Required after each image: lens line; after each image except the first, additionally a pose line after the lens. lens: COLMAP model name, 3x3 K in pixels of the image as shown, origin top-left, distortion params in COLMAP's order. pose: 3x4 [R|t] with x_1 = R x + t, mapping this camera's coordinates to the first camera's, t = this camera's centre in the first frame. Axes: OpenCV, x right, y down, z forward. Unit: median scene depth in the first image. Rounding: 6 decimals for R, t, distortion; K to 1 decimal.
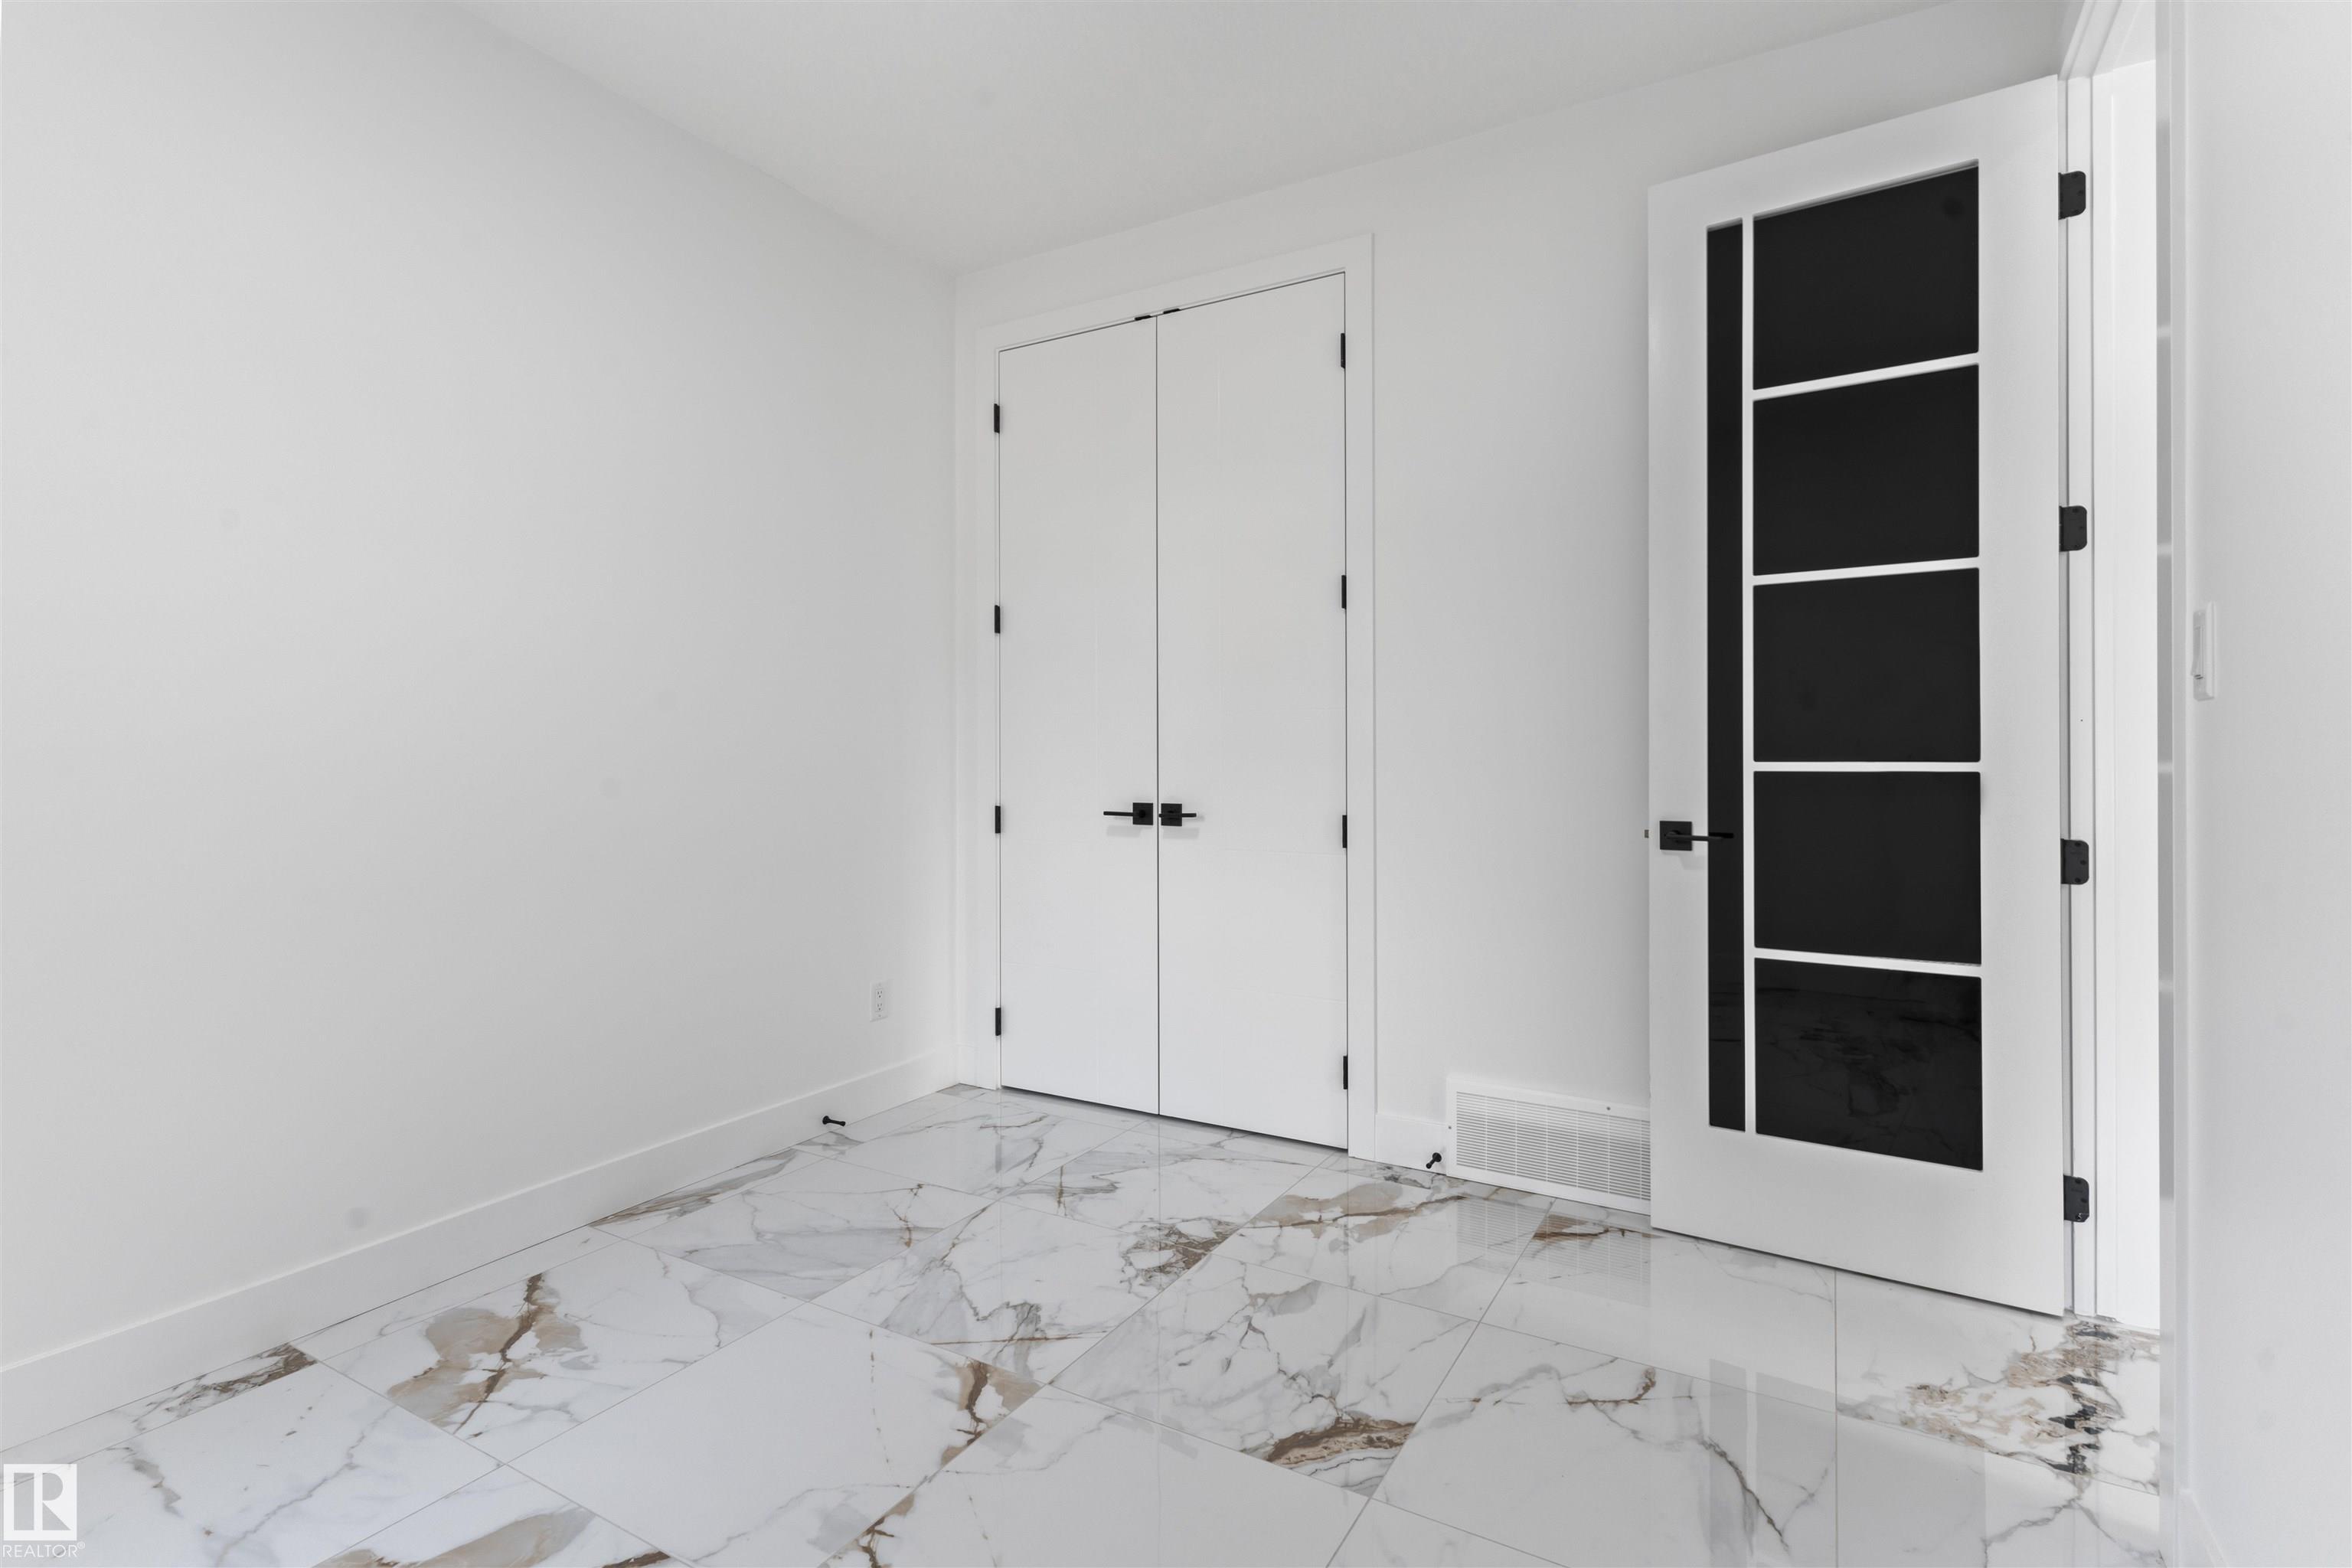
lens RADIAL K [[1121.5, 0, 1185.1], [0, 1121.5, 763.7], [0, 0, 1]] dist [0.000757, 0.001493]
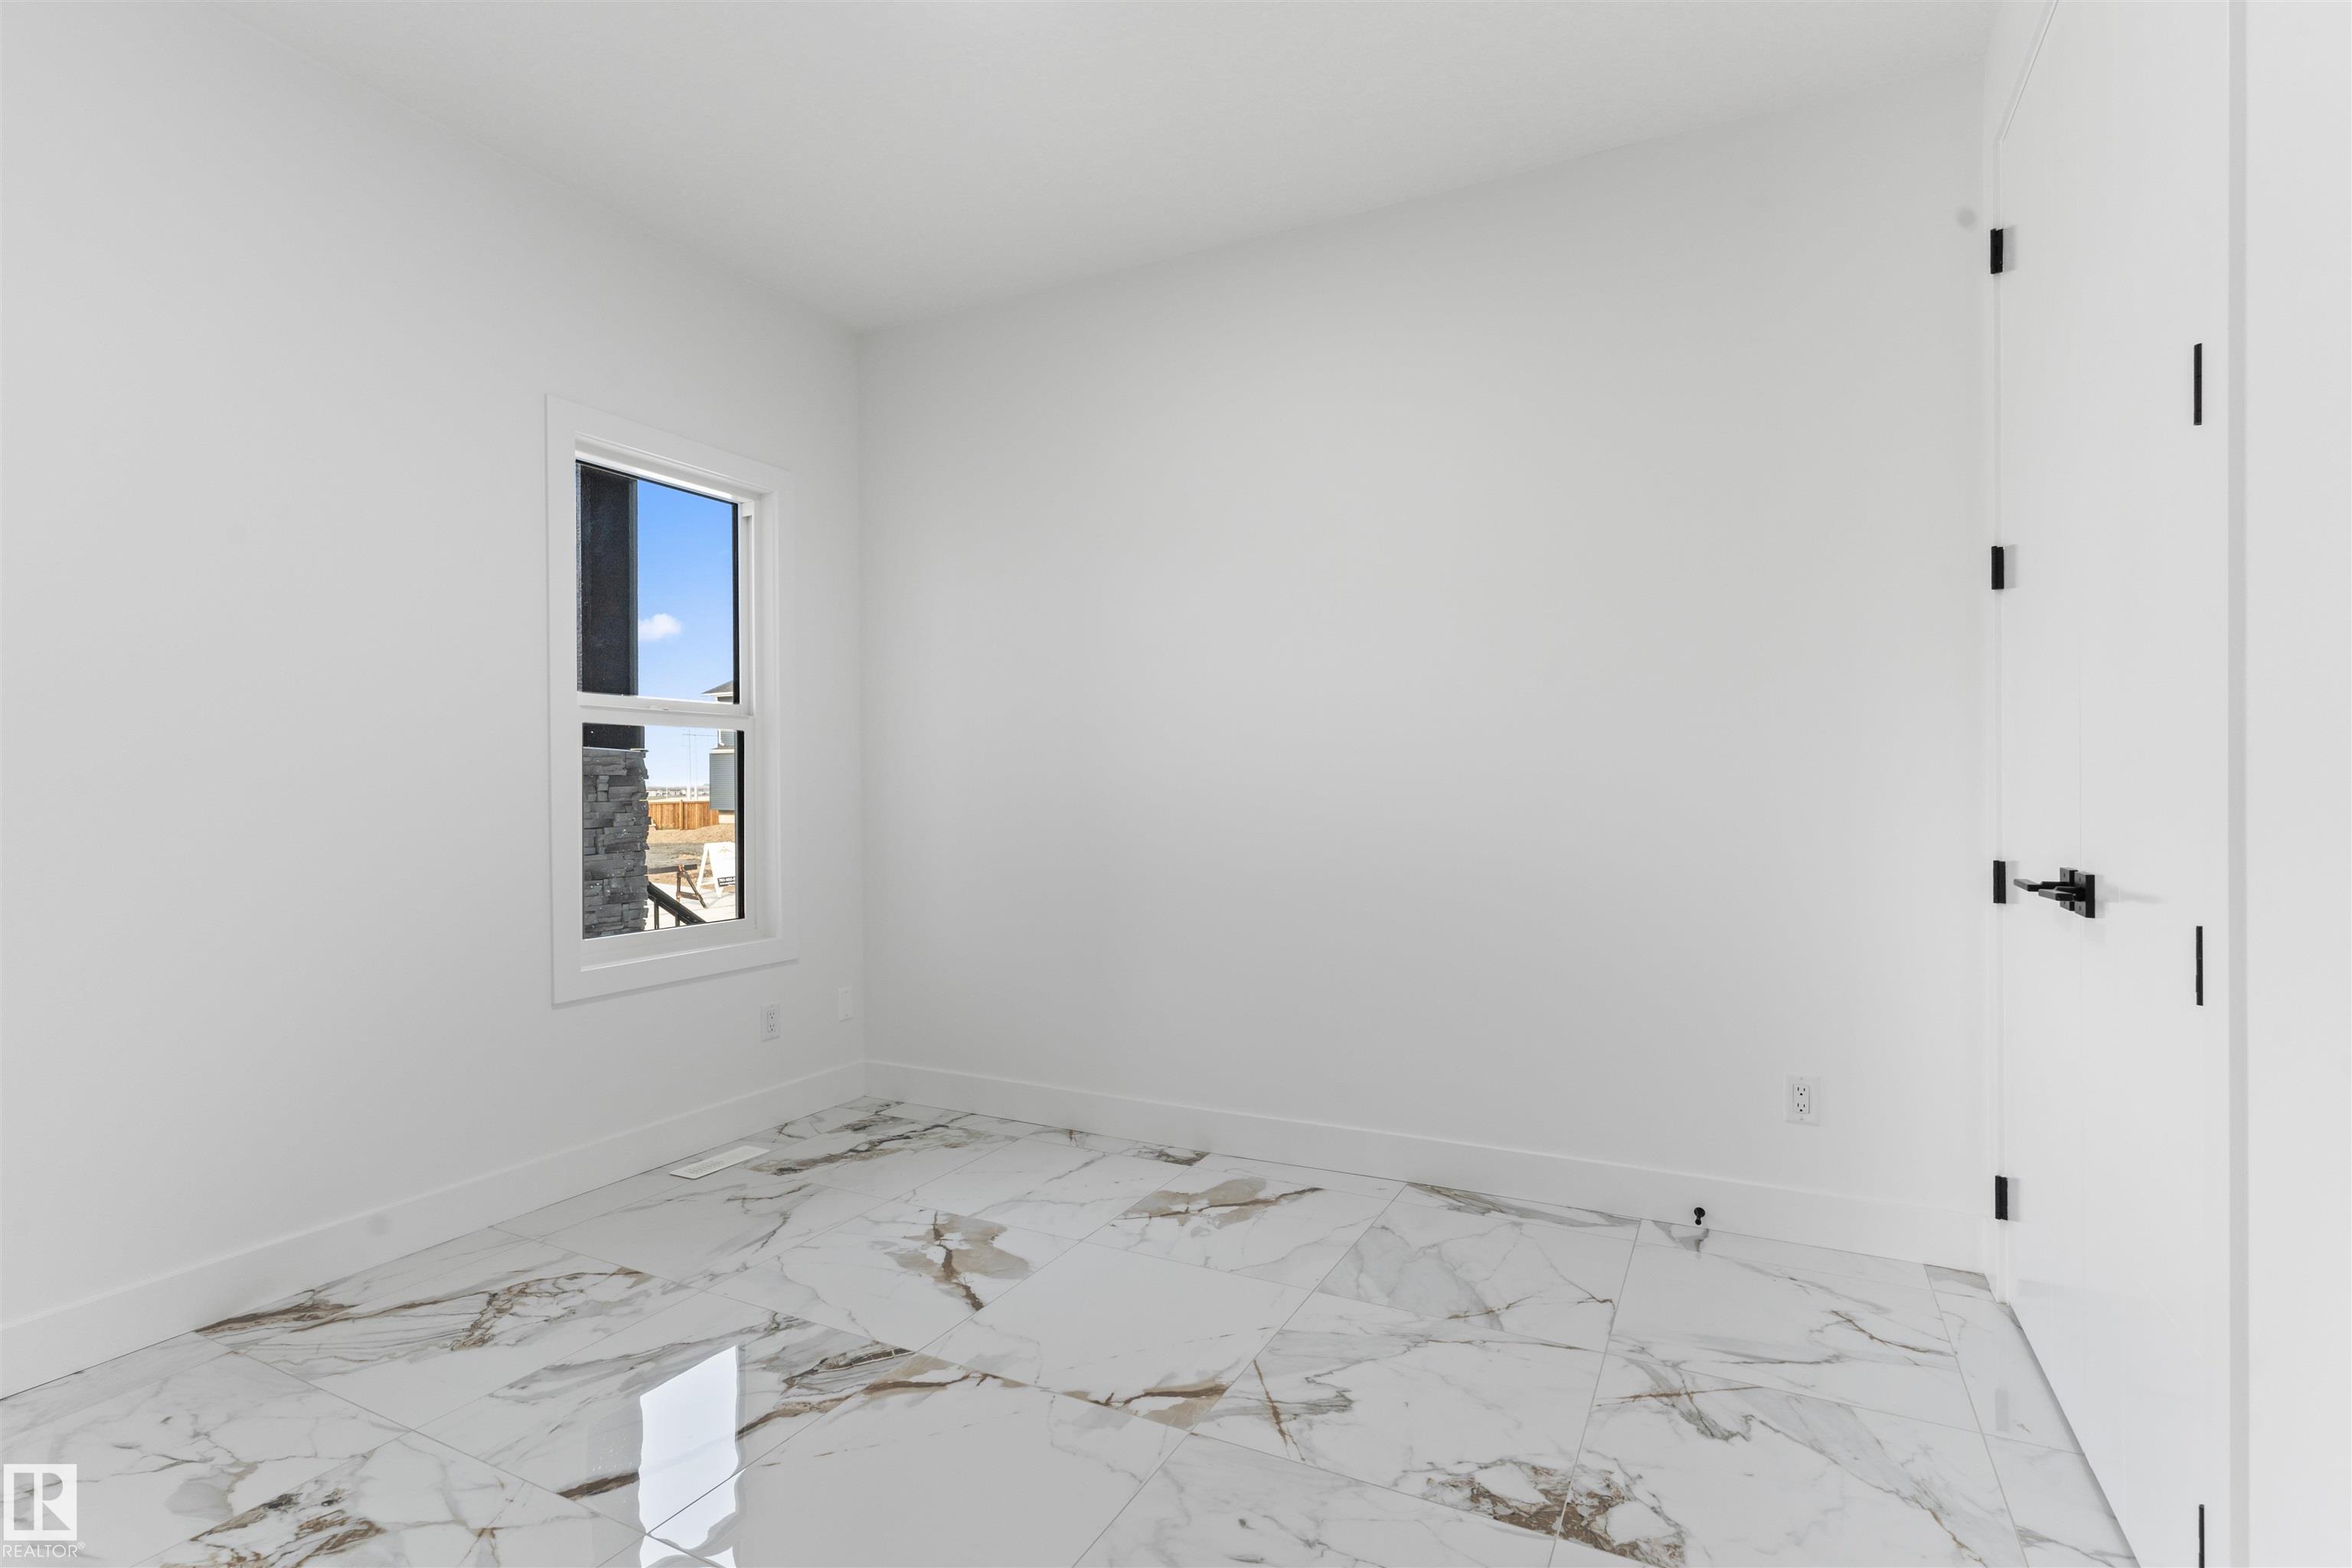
lens RADIAL K [[1121.5, 0, 1179.7], [0, 1121.5, 792.0], [0, 0, 1]] dist [0.000757, 0.001493]
pose [[0.050520, 0.007036, -0.998698, 0.679759], [-0.003142, 0.999971, 0.006886, -0.006946], [0.998718, 0.002790, 0.050541, 0.756673]]
